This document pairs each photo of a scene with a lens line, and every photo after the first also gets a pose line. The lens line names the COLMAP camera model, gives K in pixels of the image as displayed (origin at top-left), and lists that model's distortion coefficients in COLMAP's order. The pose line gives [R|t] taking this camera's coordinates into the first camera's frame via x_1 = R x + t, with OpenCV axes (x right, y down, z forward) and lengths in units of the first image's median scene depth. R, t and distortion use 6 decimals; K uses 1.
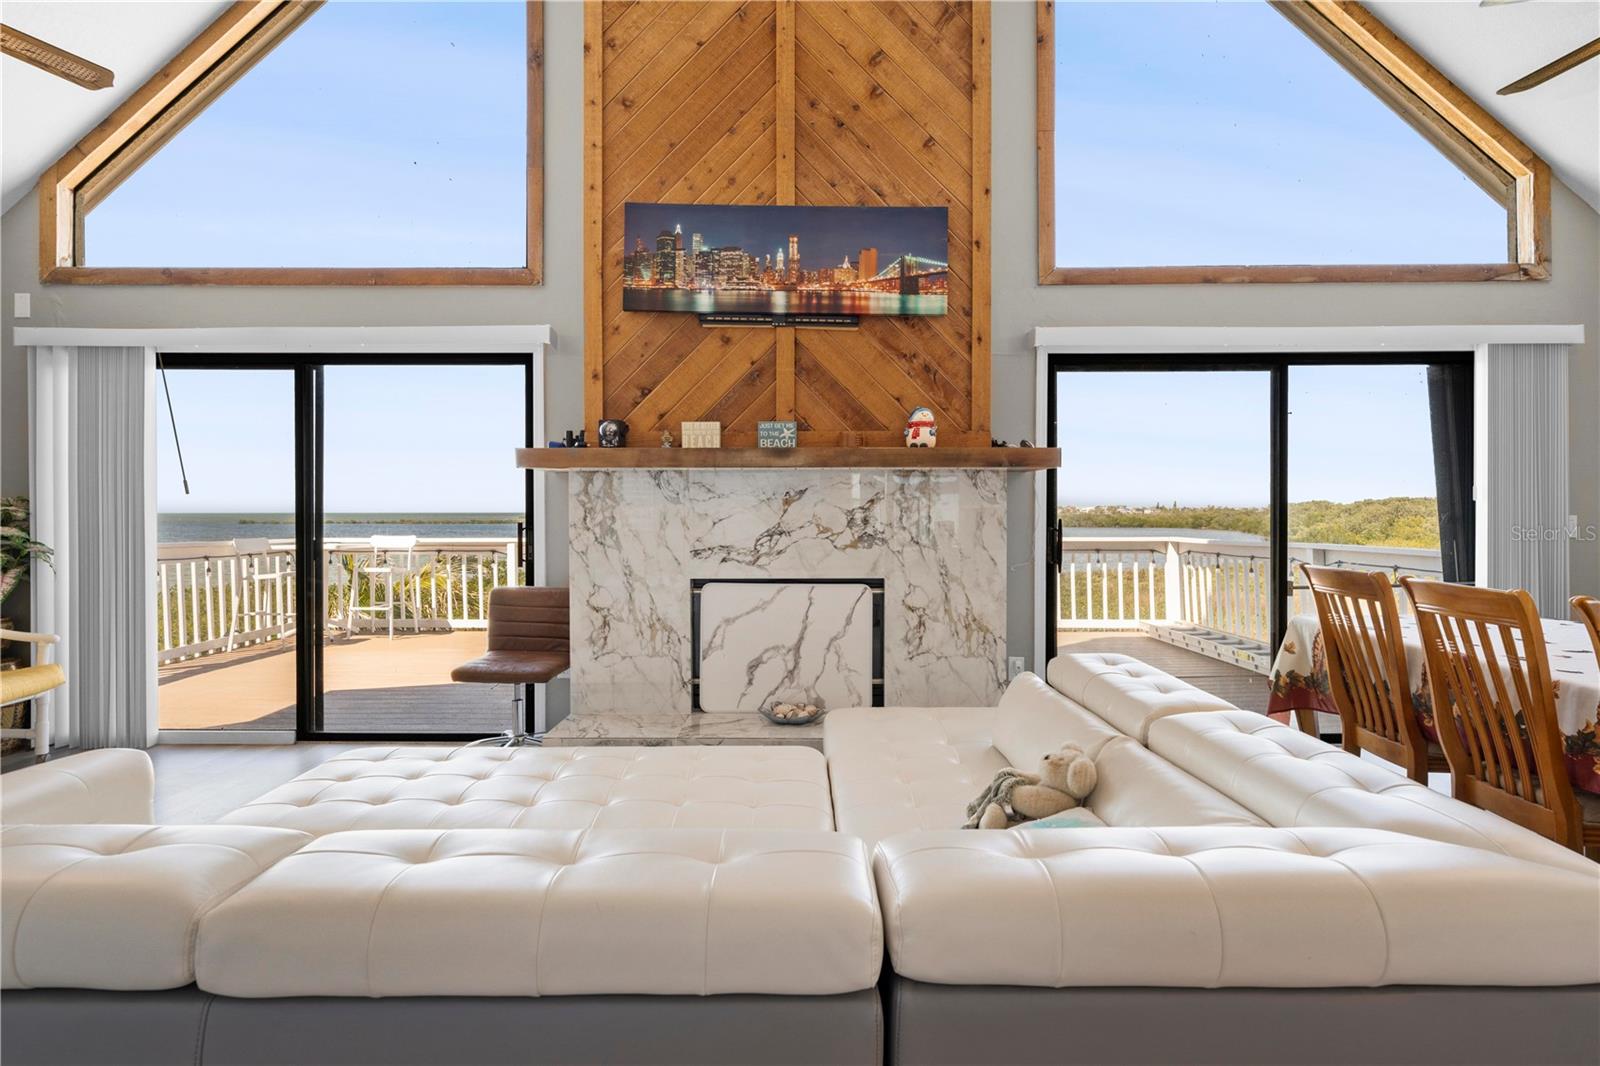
lens RADIAL K [[837.4, 0, 796.7], [0, 837.4, 511.7], [0, 0, 1]] dist [-0.000805, 0.000302]
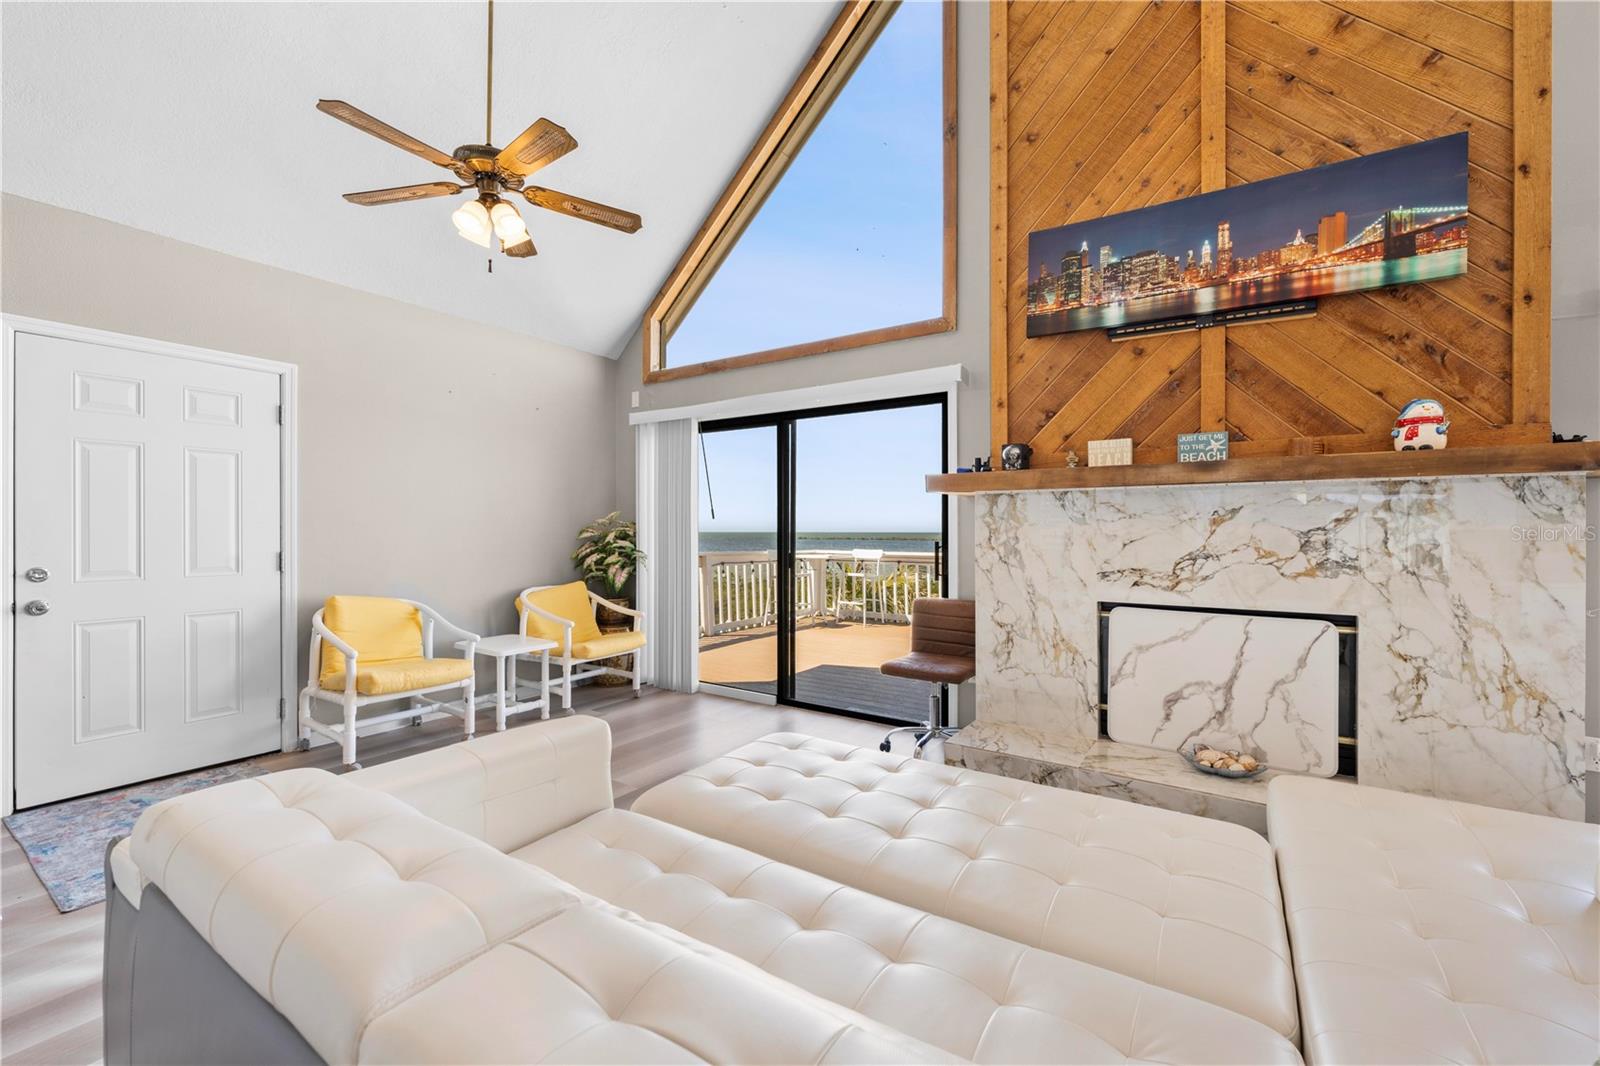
lens RADIAL K [[643.6, 0, 800.3], [0, 643.6, 529.2], [0, 0, 1]] dist [-0.001109, 0.000186]
pose [[0.833780, 0.000699, -0.552096, -0.001605], [-0.003045, 0.999990, -0.003332, -0.000379], [0.552088, 0.004459, 0.833774, 0.183453]]
